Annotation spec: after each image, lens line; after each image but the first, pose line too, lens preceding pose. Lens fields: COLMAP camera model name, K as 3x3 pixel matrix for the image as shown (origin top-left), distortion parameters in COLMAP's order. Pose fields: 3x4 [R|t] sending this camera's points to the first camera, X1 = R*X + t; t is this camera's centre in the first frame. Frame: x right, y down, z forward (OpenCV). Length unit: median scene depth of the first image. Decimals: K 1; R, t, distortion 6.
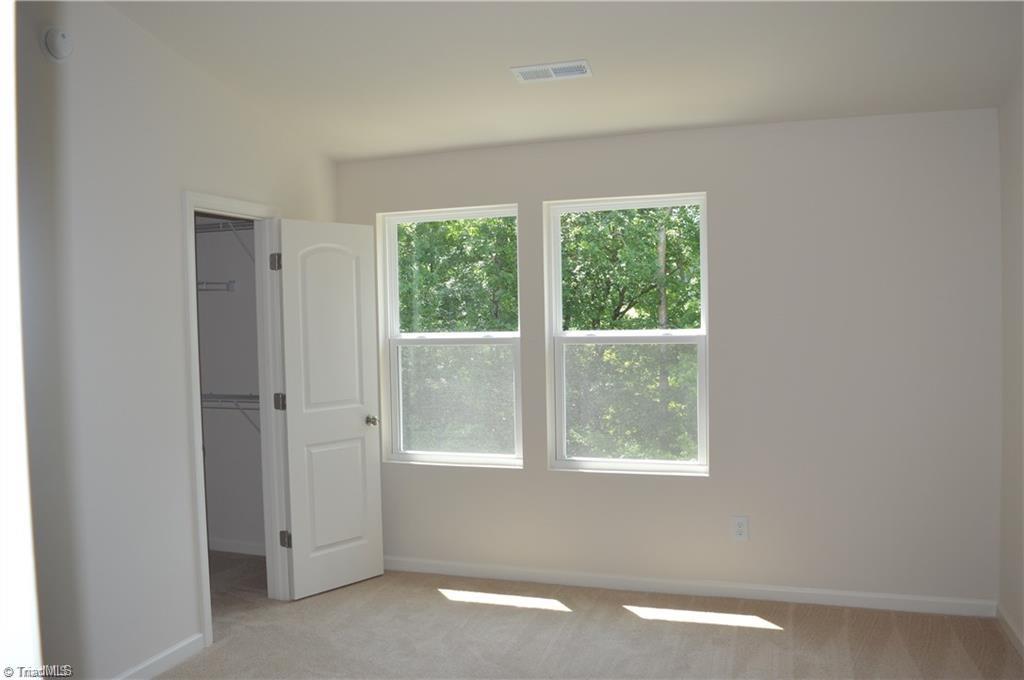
lens RADIAL K [[812.9, 0, 511.6], [0, 812.9, 339.6], [0, 0, 1]] dist [-0.091952, -0.001276]
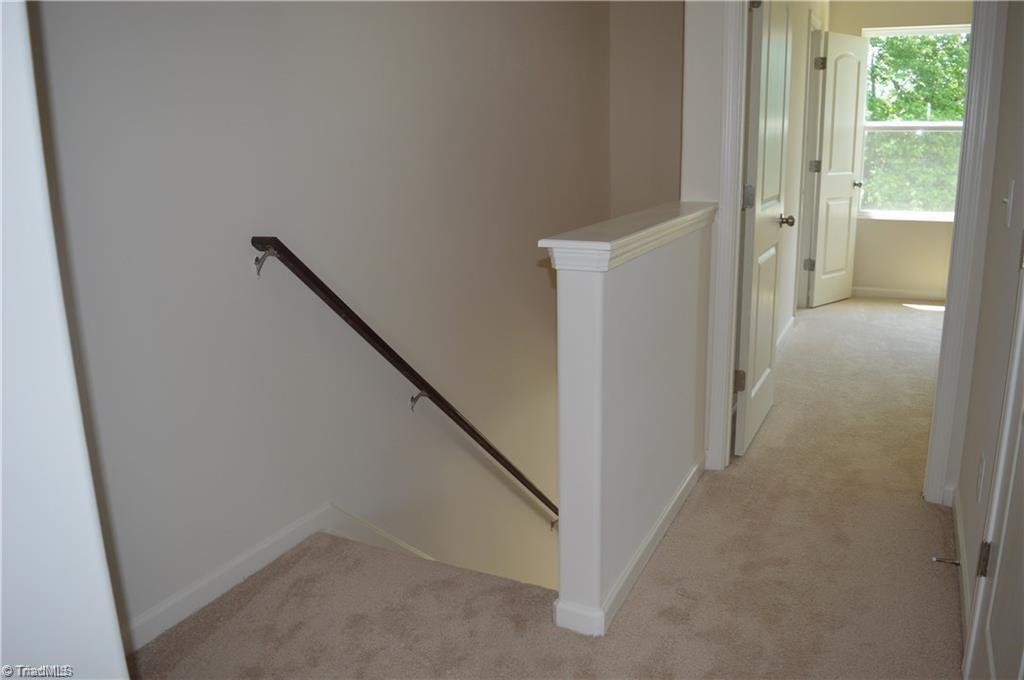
lens RADIAL K [[812.9, 0, 512.5], [0, 812.9, 340.0], [0, 0, 1]] dist [-0.091952, -0.001276]
pose [[0.991959, 0.028266, -0.123360, -0.590267], [-0.001380, 0.977098, 0.212785, 0.072086], [0.126550, -0.210904, 0.969281, -0.452861]]
